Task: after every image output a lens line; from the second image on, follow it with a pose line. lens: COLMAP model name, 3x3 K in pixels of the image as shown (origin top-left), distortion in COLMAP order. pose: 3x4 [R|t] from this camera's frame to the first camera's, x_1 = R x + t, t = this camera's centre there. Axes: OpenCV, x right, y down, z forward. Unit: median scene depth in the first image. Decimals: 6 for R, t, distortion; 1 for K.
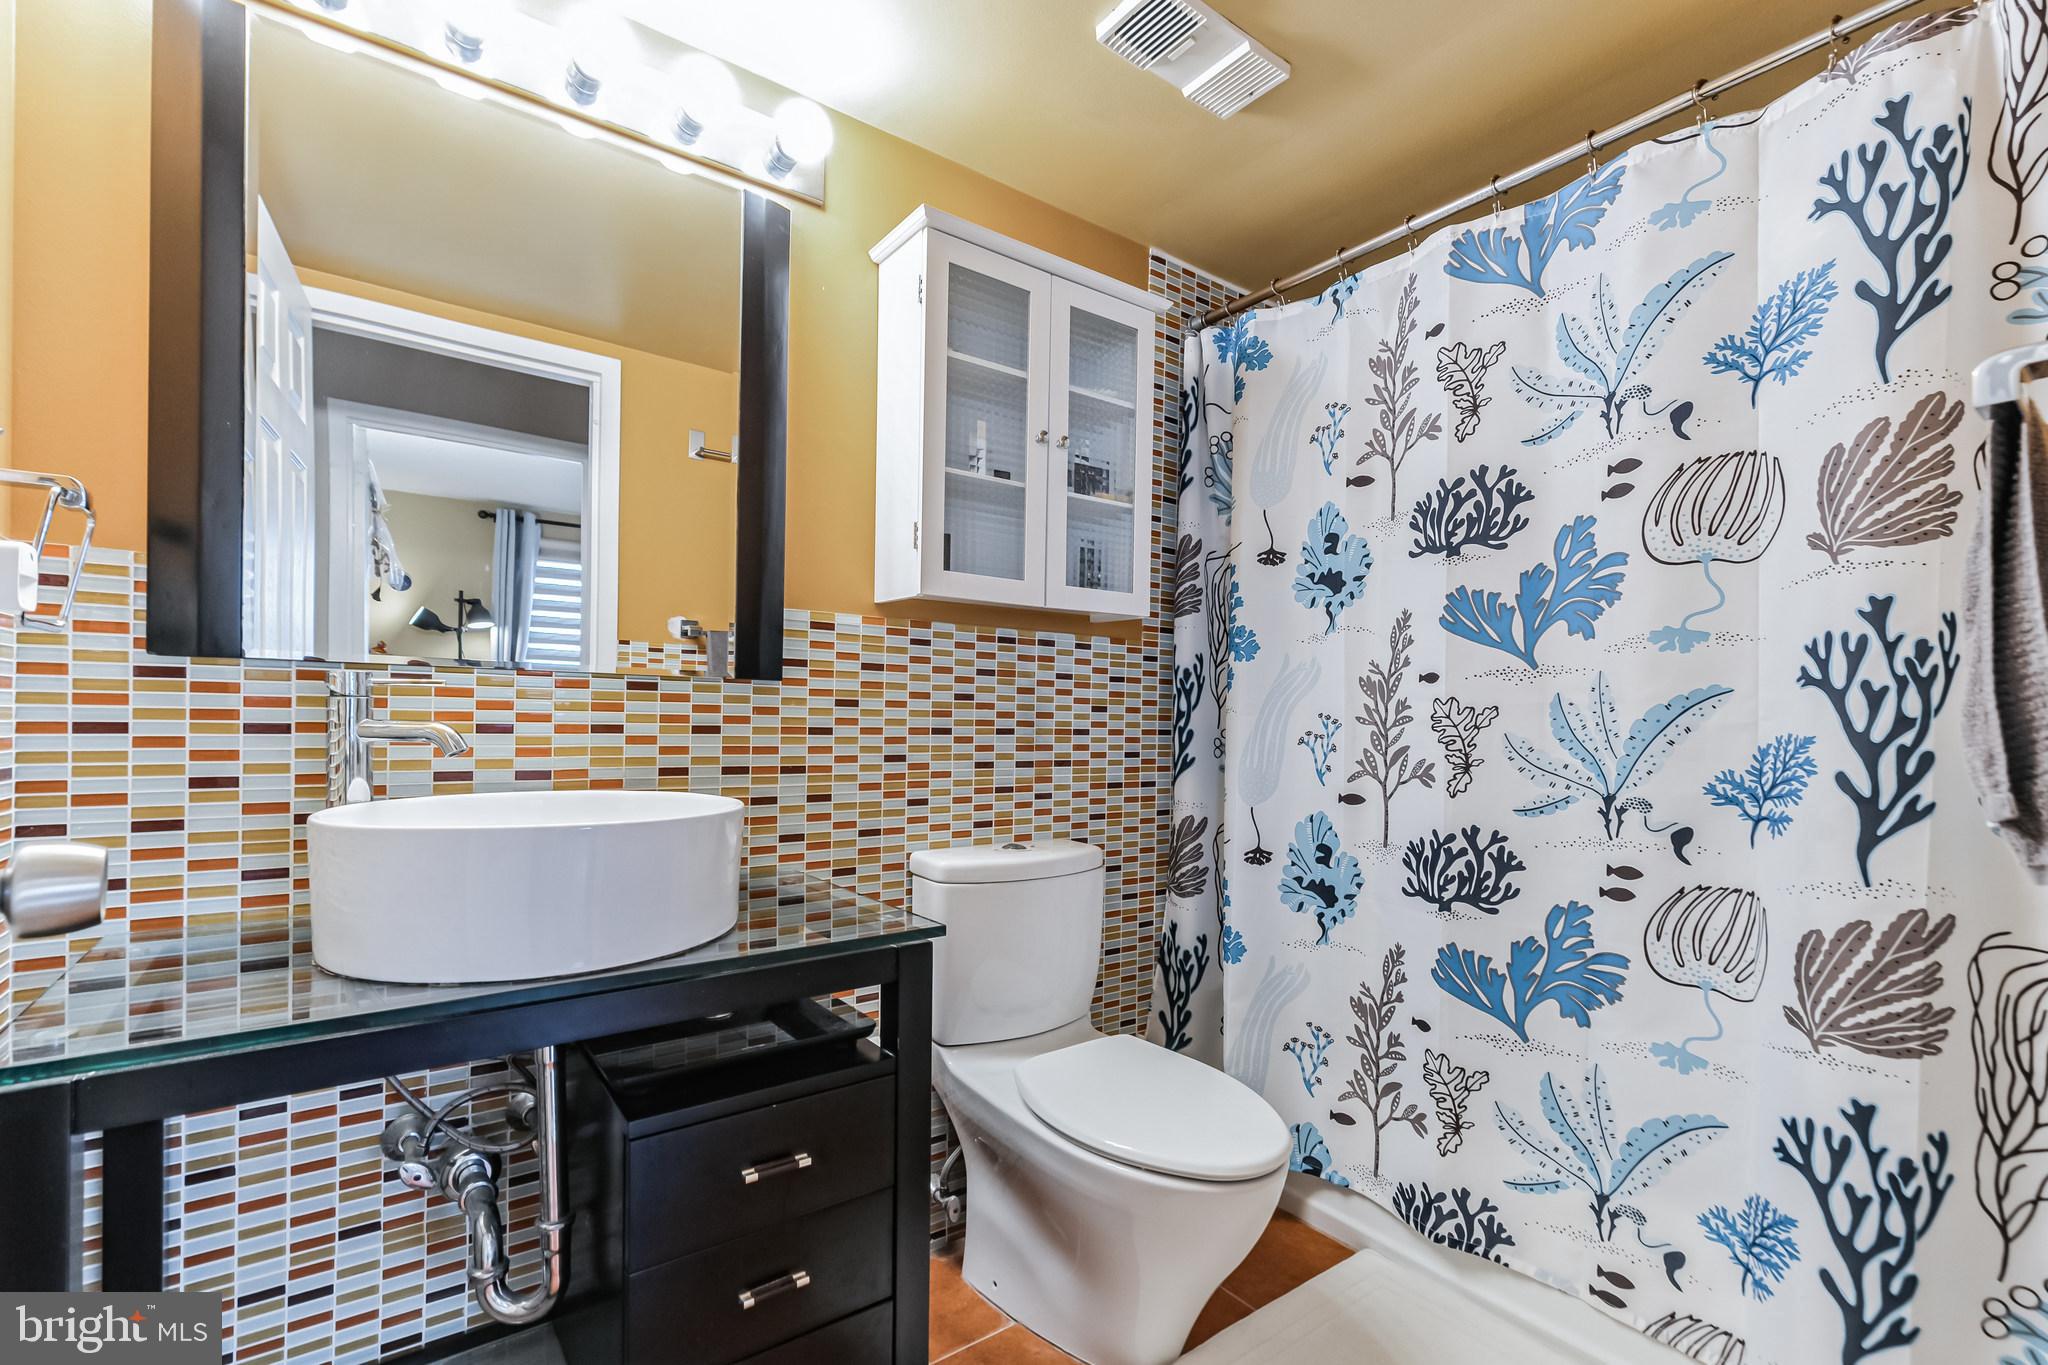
lens RADIAL K [[901.5, 0, 1036.3], [0, 901.5, 722.4], [0, 0, 1]] dist [-0.001165, -0.000018]
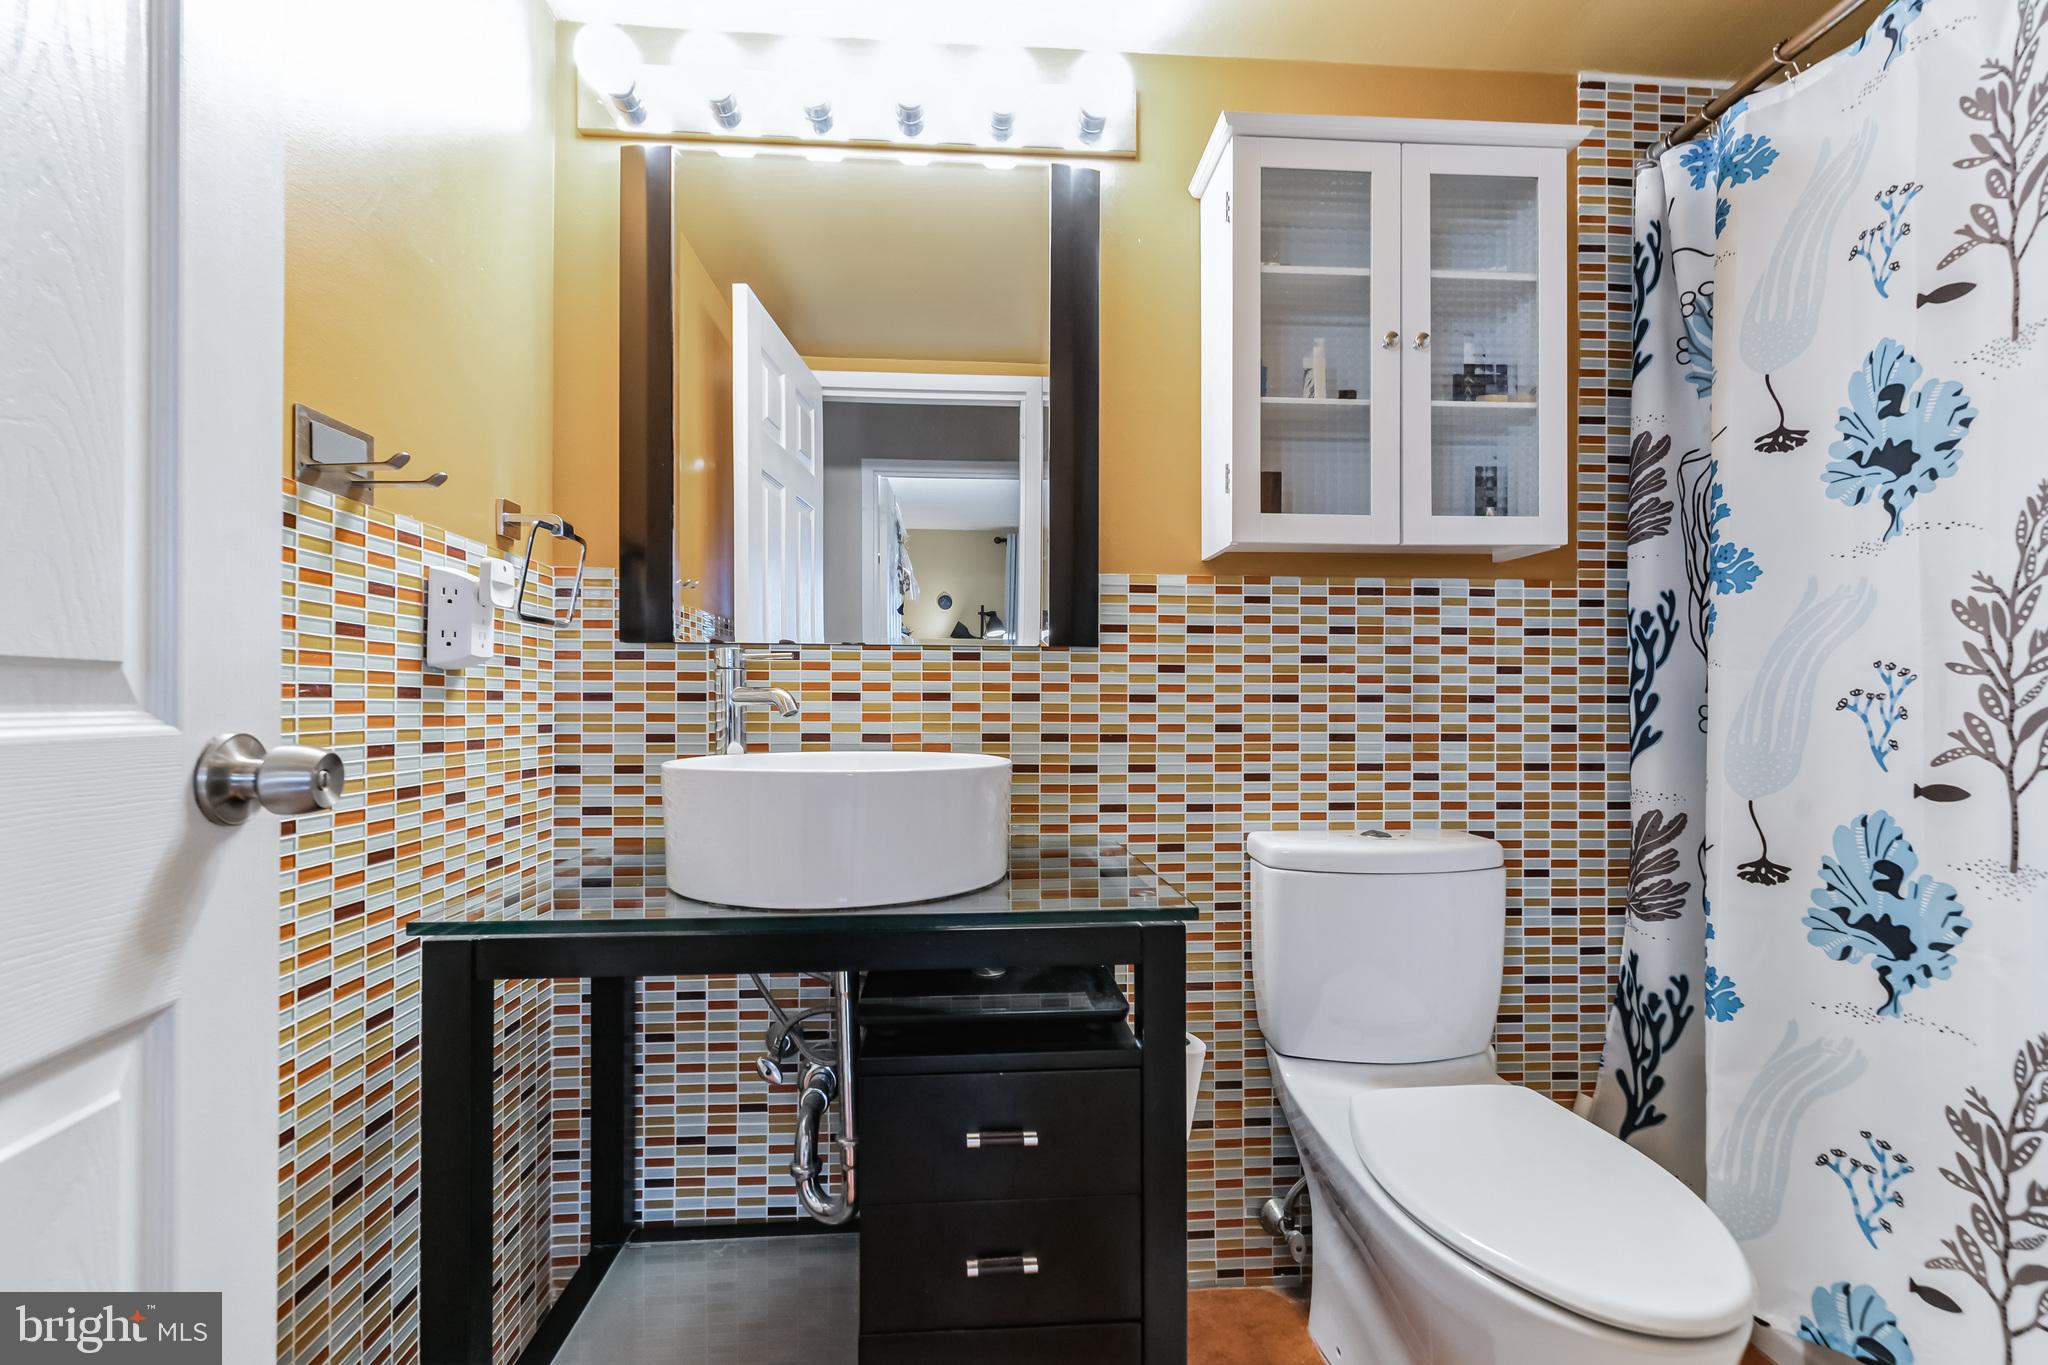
lens RADIAL K [[879.9, 0, 1022.2], [0, 879.9, 702.7], [0, 0, 1]] dist [-0.000903, 0.000171]
pose [[0.839704, -0.018029, -0.542746, 0.154382], [0.009131, 0.999776, -0.019084, 0.029522], [0.542968, 0.011069, 0.839680, 0.137123]]
